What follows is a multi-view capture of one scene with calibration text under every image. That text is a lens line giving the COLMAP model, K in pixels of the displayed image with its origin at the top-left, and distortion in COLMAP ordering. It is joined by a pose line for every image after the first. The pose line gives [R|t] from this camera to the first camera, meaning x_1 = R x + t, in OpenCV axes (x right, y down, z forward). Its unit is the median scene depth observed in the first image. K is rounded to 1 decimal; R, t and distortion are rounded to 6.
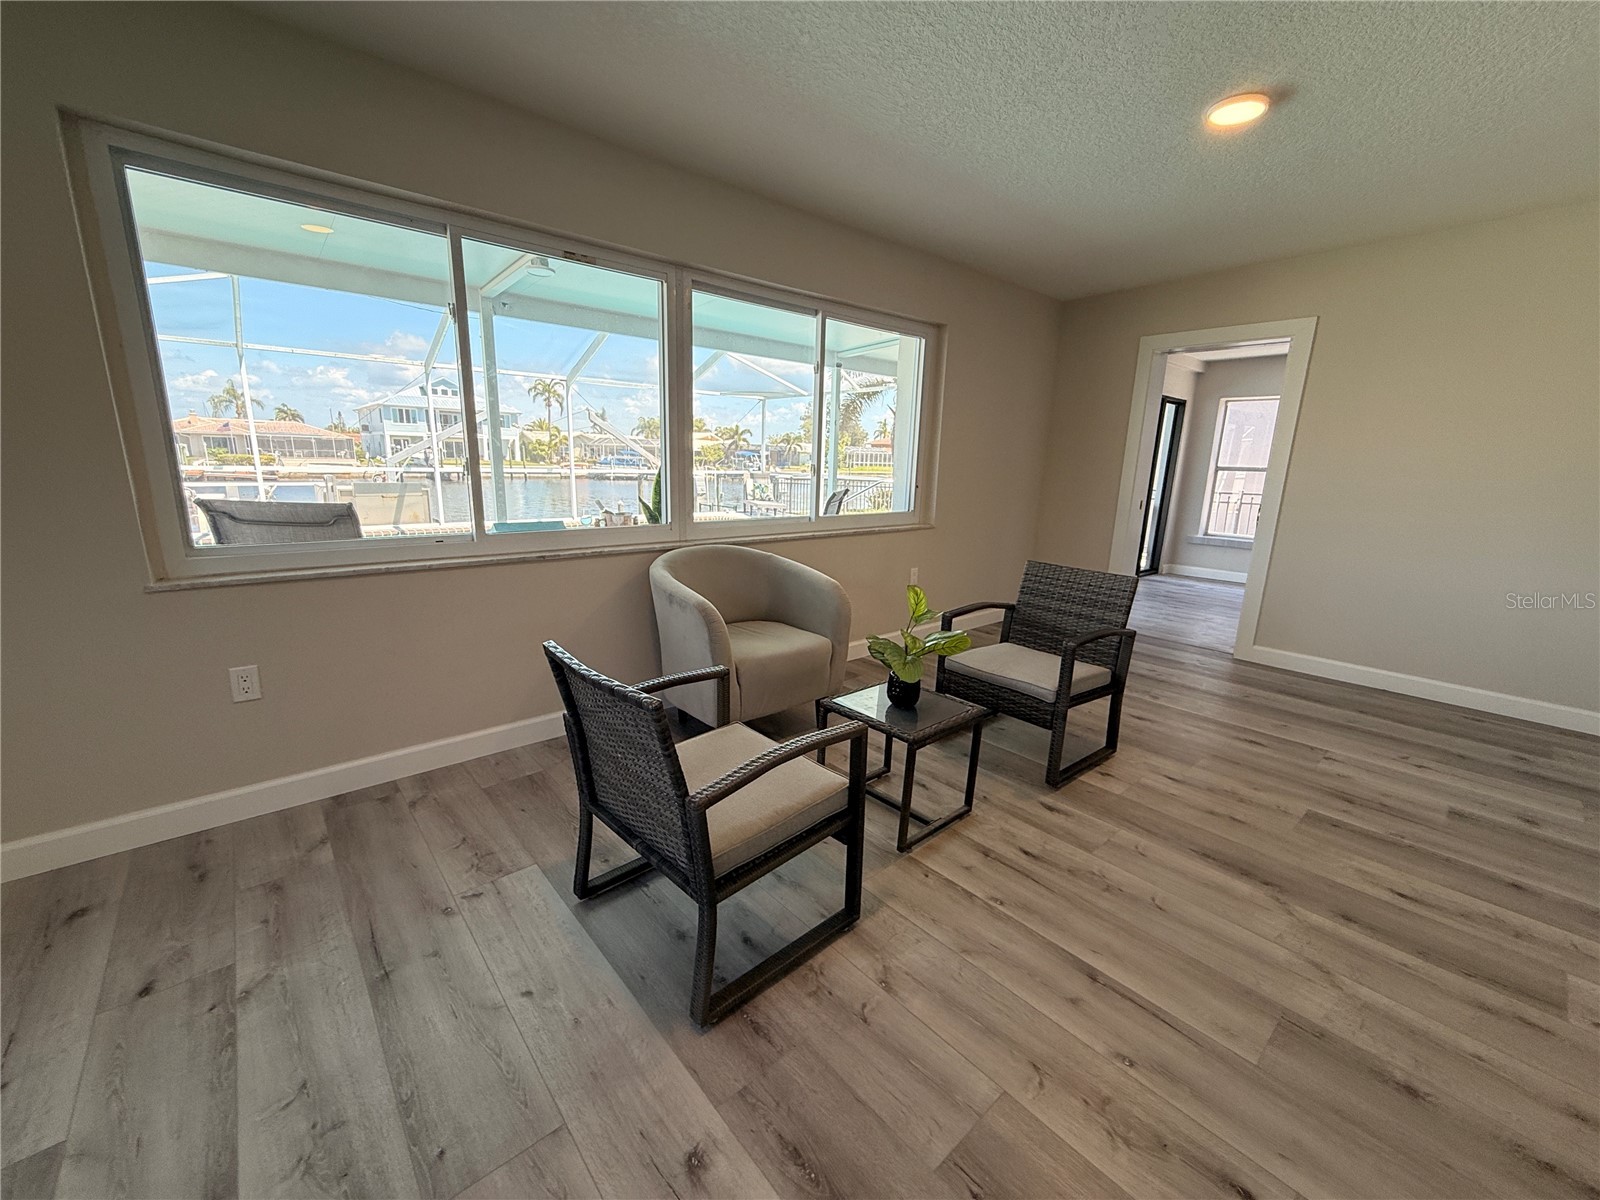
lens RADIAL K [[636.6, 0, 800.0], [0, 636.6, 600.0], [0, 0, 1]] dist [-0.000420, 0.000101]
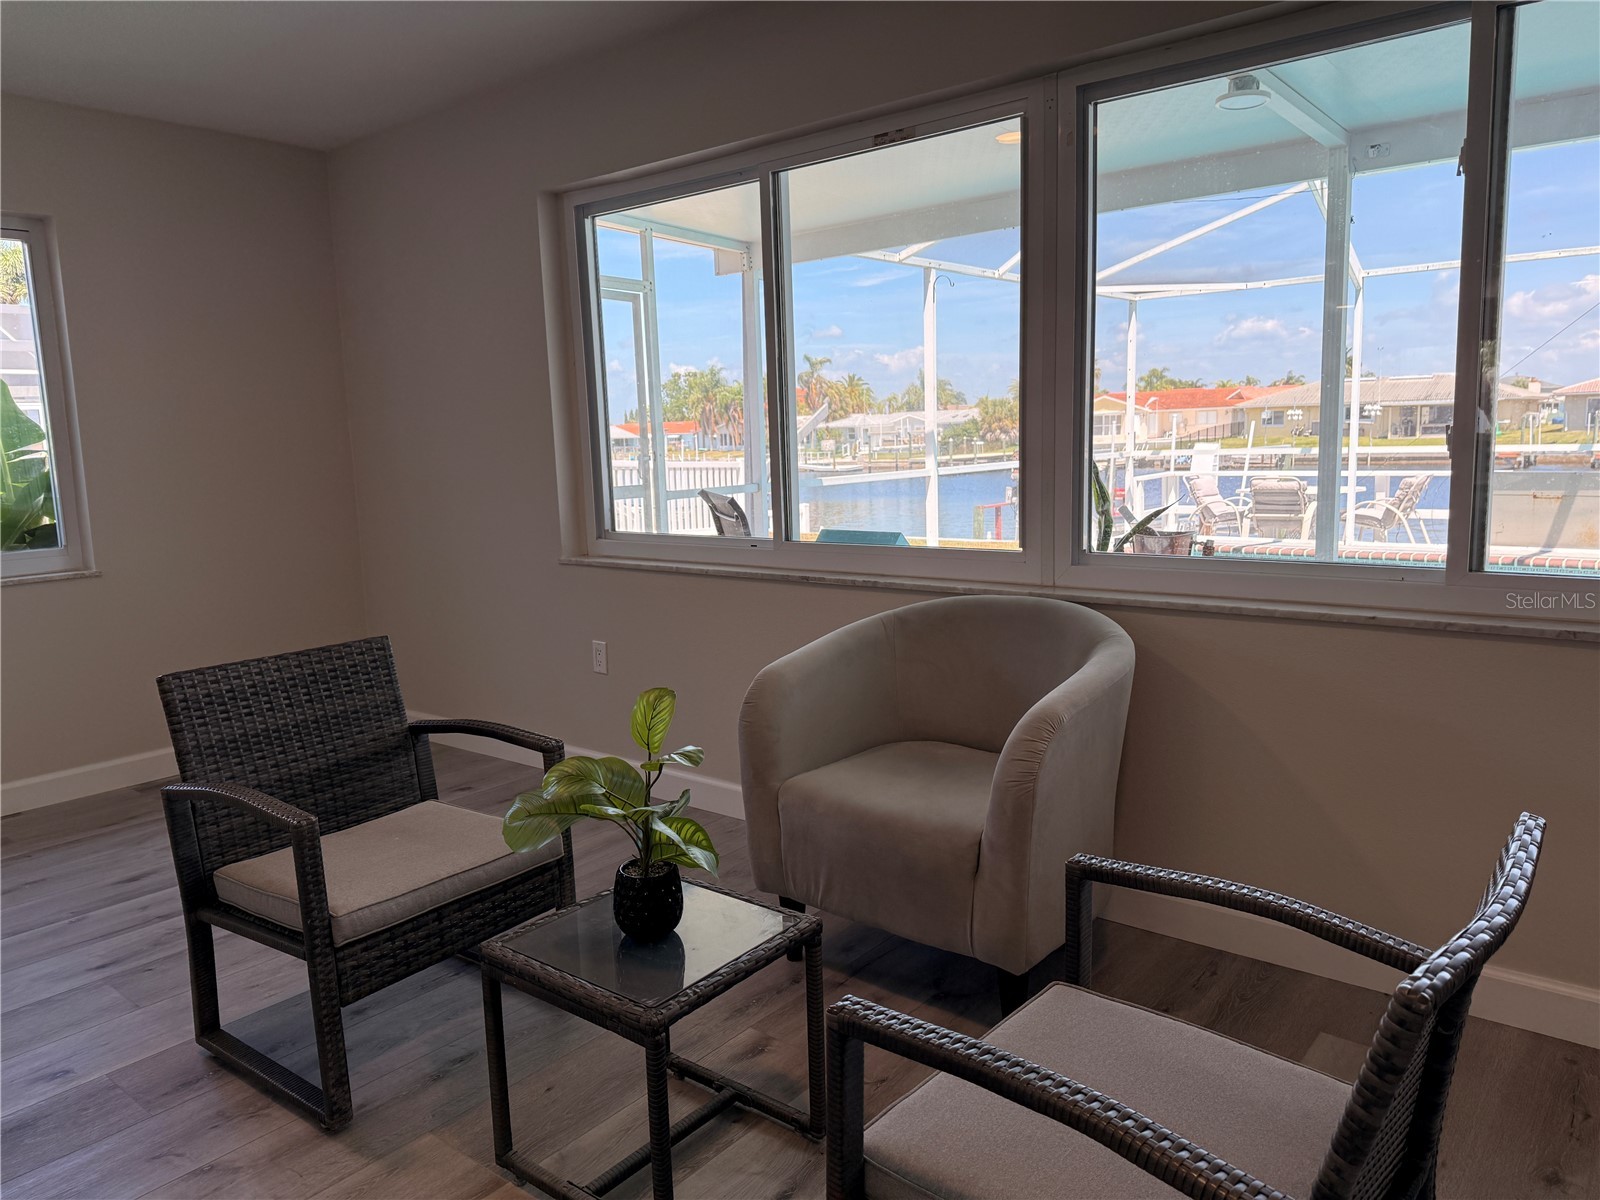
lens RADIAL K [[1152.9, 0, 800.0], [0, 1152.9, 600.0], [0, 0, 1]] dist [0.006256, 0.001241]
pose [[0.169309, 0.107090, -0.979728, 0.736196], [-0.175826, 0.981414, 0.076889, -0.119489], [0.969752, 0.159243, 0.184992, 0.642974]]
